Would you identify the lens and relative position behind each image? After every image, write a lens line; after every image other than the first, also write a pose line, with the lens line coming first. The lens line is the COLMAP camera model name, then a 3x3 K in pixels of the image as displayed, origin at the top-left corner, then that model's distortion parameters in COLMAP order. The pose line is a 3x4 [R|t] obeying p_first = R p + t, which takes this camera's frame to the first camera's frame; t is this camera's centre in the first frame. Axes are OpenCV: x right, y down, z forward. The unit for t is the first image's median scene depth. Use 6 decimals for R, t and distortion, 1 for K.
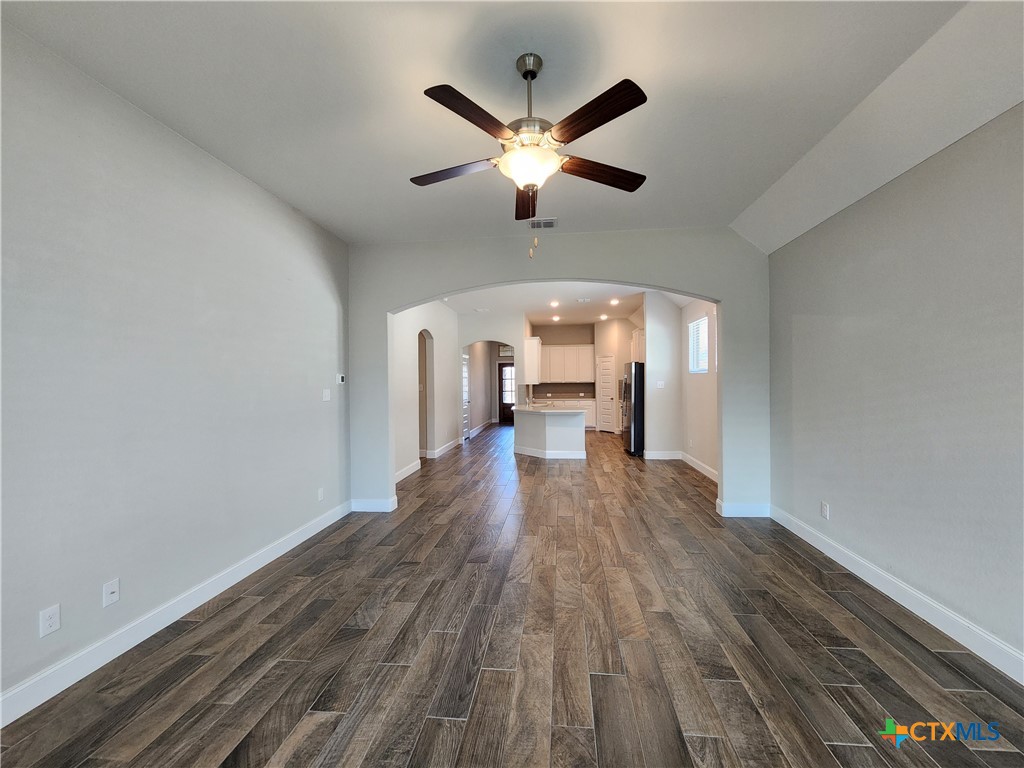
lens RADIAL K [[418.2, 0, 515.5], [0, 418.2, 382.1], [0, 0, 1]] dist [0.002017, 0.000208]
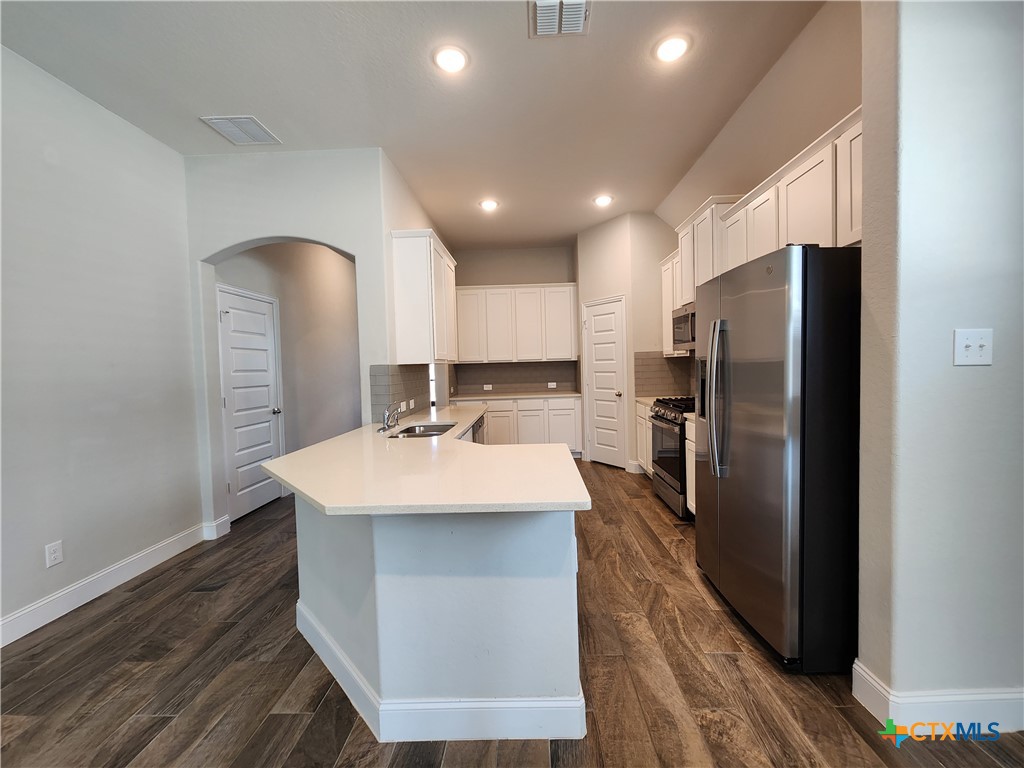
lens RADIAL K [[418.2, 0, 522.0], [0, 418.2, 382.3], [0, 0, 1]] dist [0.002017, 0.000208]
pose [[0.995469, -0.021281, 0.092677, 0.078788], [0.018043, 0.999202, 0.035642, 0.007949], [-0.093361, -0.033808, 0.995058, 0.522988]]
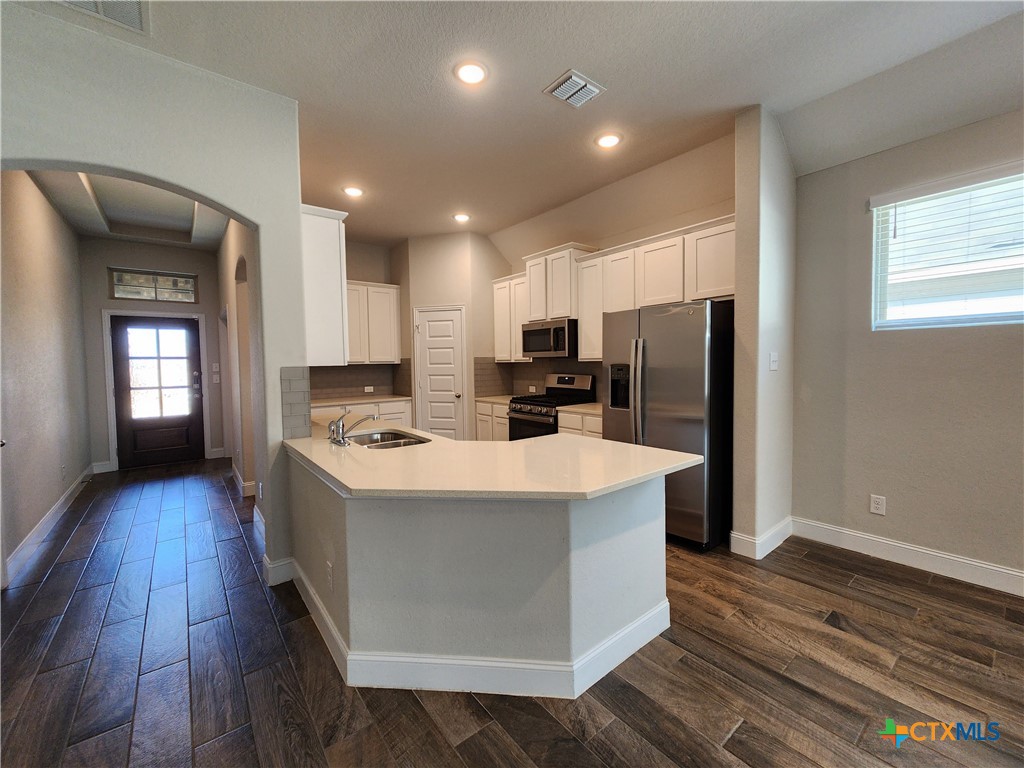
lens RADIAL K [[418.2, 0, 518.7], [0, 418.2, 383.9], [0, 0, 1]] dist [0.002017, 0.000208]
pose [[0.698790, -0.036645, 0.714387, -0.067267], [0.010639, 0.999109, 0.040843, 0.005958], [-0.715248, -0.020940, 0.698557, 0.564927]]
